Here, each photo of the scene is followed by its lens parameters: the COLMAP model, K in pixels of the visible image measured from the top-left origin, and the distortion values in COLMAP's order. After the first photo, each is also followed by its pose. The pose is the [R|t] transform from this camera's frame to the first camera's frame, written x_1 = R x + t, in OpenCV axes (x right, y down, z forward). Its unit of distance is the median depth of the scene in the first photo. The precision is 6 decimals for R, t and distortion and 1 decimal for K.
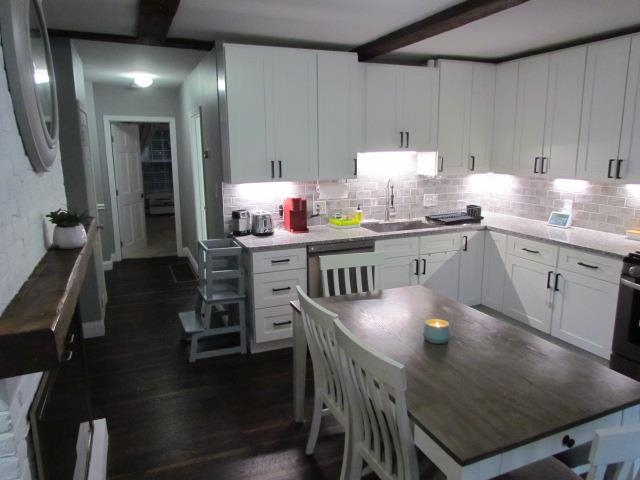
lens RADIAL K [[458.1, 0, 318.3], [0, 458.1, 239.5], [0, 0, 1]] dist [-0.025901, 0.001236]
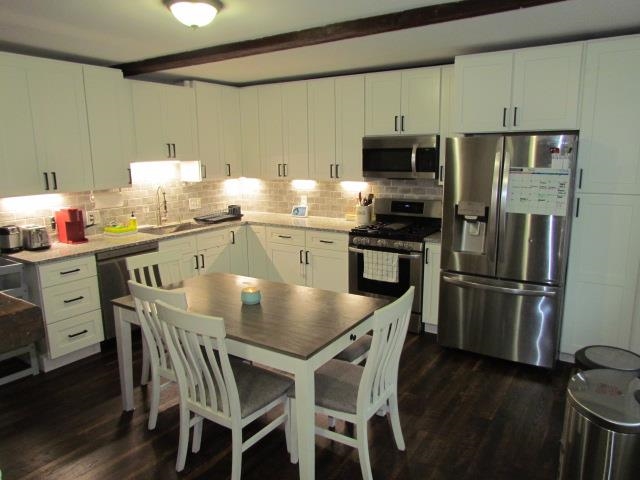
lens RADIAL K [[458.1, 0, 323.0], [0, 458.1, 237.8], [0, 0, 1]] dist [-0.025901, 0.001236]
pose [[0.824456, -0.103565, 0.556369, -0.152859], [0.115230, 0.993238, 0.014131, 0.020600], [-0.554070, 0.052460, 0.830815, -0.120242]]
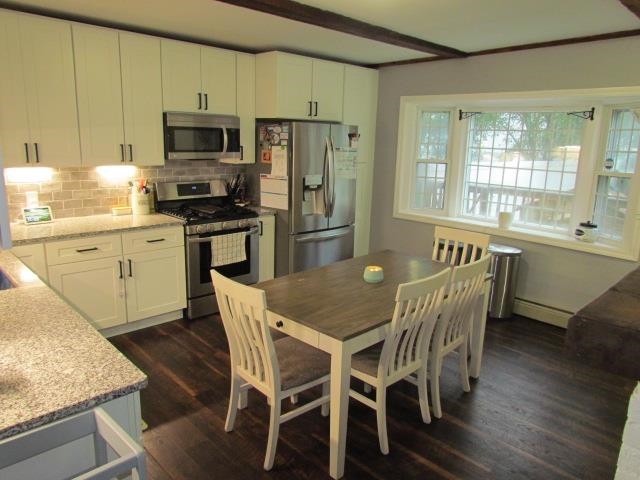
lens RADIAL K [[458.1, 0, 321.3], [0, 458.1, 238.9], [0, 0, 1]] dist [-0.025901, 0.001236]
pose [[-0.393850, -0.194423, 0.898377, -0.470649], [0.157646, 0.948604, 0.274405, -0.157285], [-0.905555, 0.249700, -0.342958, 0.851322]]
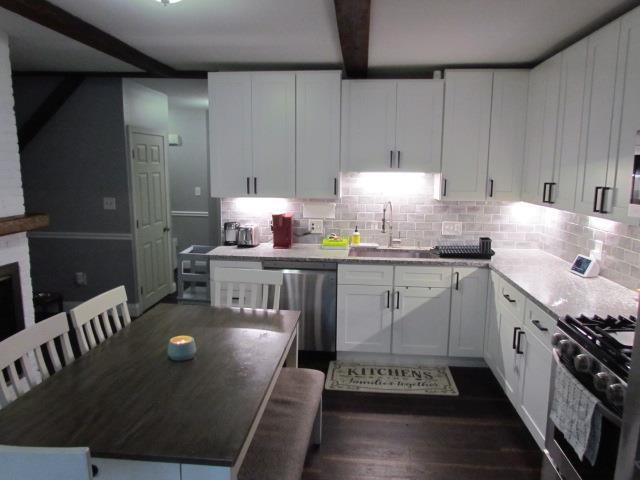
lens RADIAL K [[458.1, 0, 317.7], [0, 458.1, 236.4], [0, 0, 1]] dist [-0.025901, 0.001236]
pose [[0.883517, 0.086335, -0.460374, 0.503241], [-0.110212, 0.993589, -0.025182, -0.025031], [0.455249, 0.072987, 0.887368, 0.130570]]
